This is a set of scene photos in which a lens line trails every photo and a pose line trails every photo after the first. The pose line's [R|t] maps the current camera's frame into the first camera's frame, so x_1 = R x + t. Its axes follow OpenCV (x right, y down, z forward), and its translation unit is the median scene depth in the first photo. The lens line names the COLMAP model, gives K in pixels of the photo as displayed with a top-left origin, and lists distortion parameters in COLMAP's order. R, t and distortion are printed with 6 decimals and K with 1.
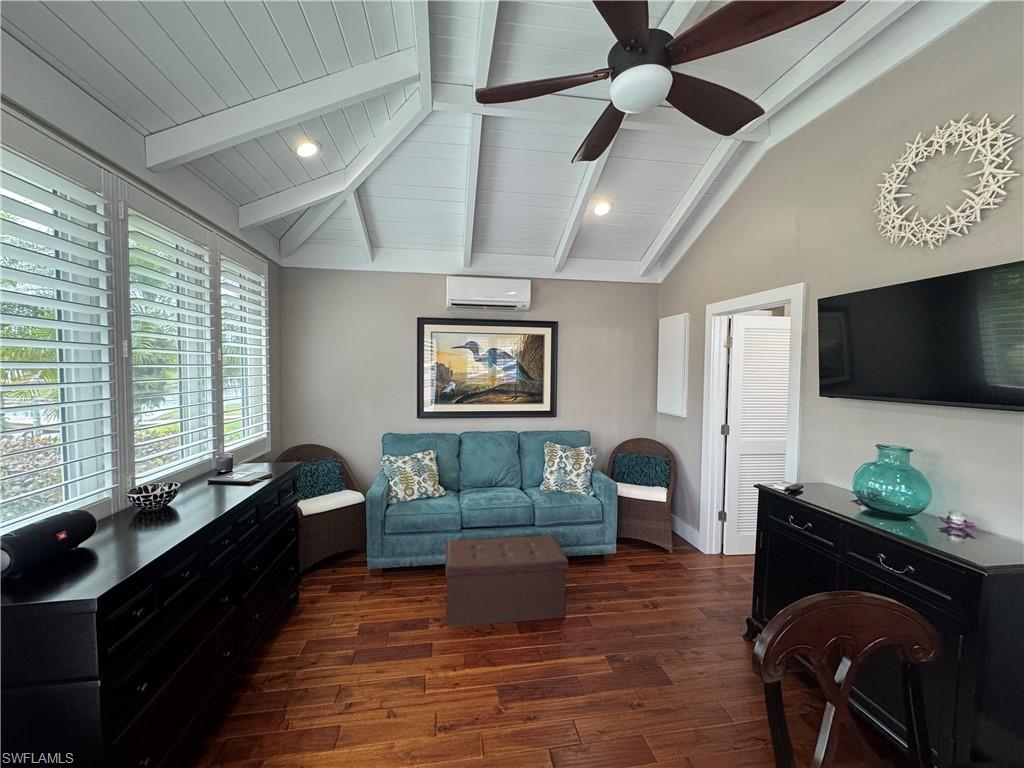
lens RADIAL K [[407.6, 0, 511.1], [0, 407.6, 384.4], [0, 0, 1]] dist [-0.002356, 0.000259]
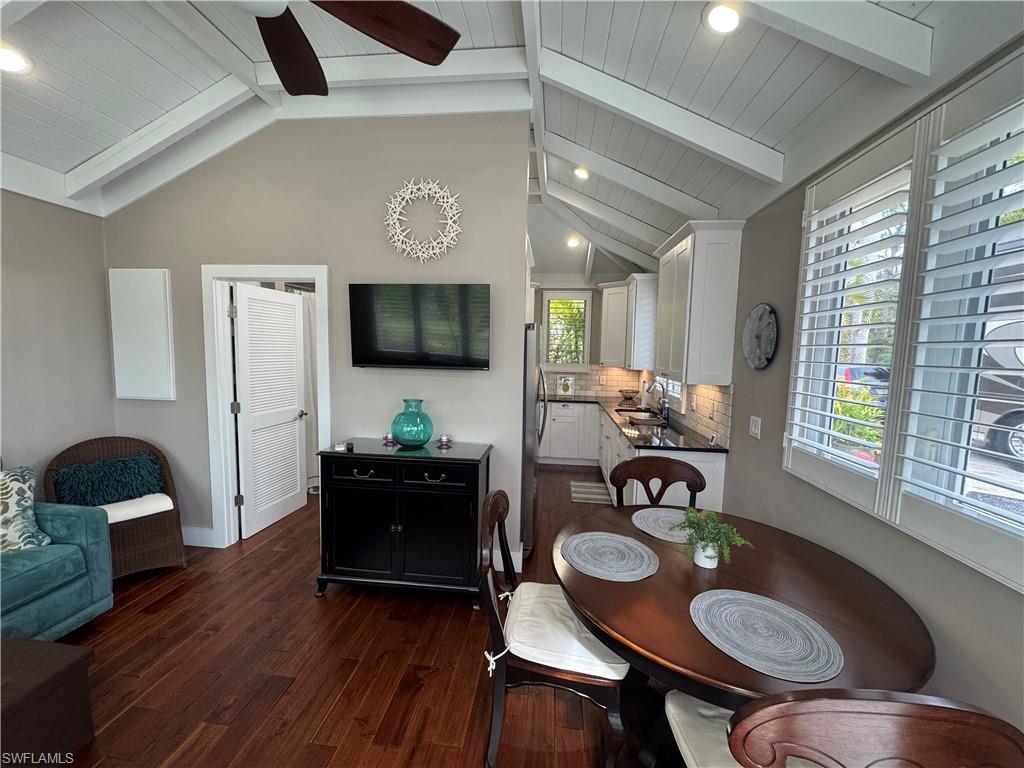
lens RADIAL K [[407.6, 0, 508.0], [0, 407.6, 383.8], [0, 0, 1]] dist [-0.002356, 0.000259]
pose [[0.268798, -0.089199, 0.959058, -0.248415], [0.018032, 0.995994, 0.087580, -0.015507], [-0.963028, -0.006247, 0.269329, 0.217738]]
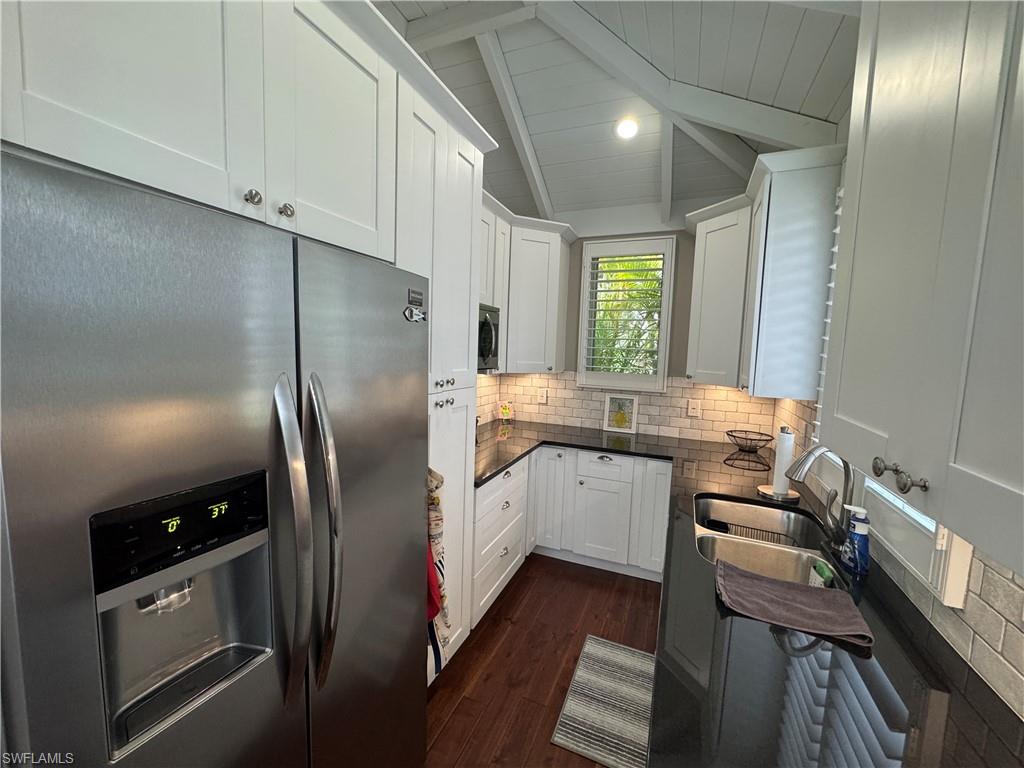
lens RADIAL K [[407.6, 0, 511.1], [0, 407.6, 381.6], [0, 0, 1]] dist [-0.002356, 0.000259]
pose [[0.528337, -0.066245, 0.846446, 0.835066], [0.003995, 0.997134, 0.075545, 0.006693], [-0.849025, -0.036532, 0.527088, 0.152081]]
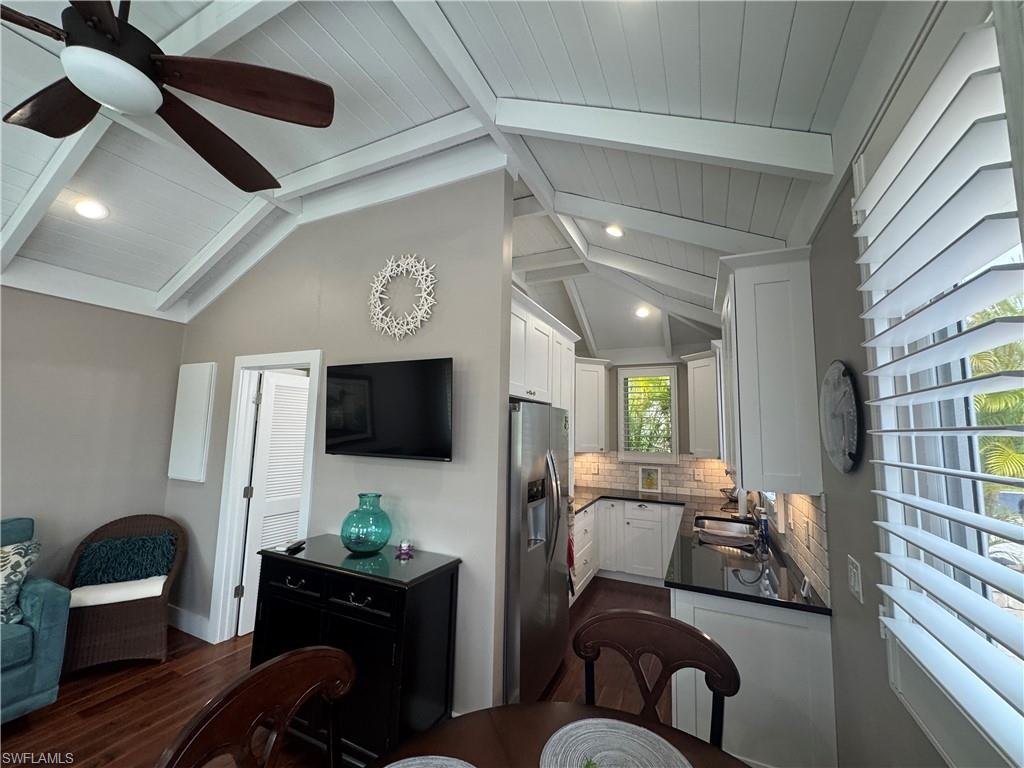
lens RADIAL K [[407.6, 0, 508.2], [0, 407.6, 384.0], [0, 0, 1]] dist [-0.002356, 0.000259]
pose [[0.569627, 0.093900, 0.816522, 0.111693], [0.014334, 0.992166, -0.124098, -0.012150], [-0.821779, 0.082393, 0.563819, -0.038301]]
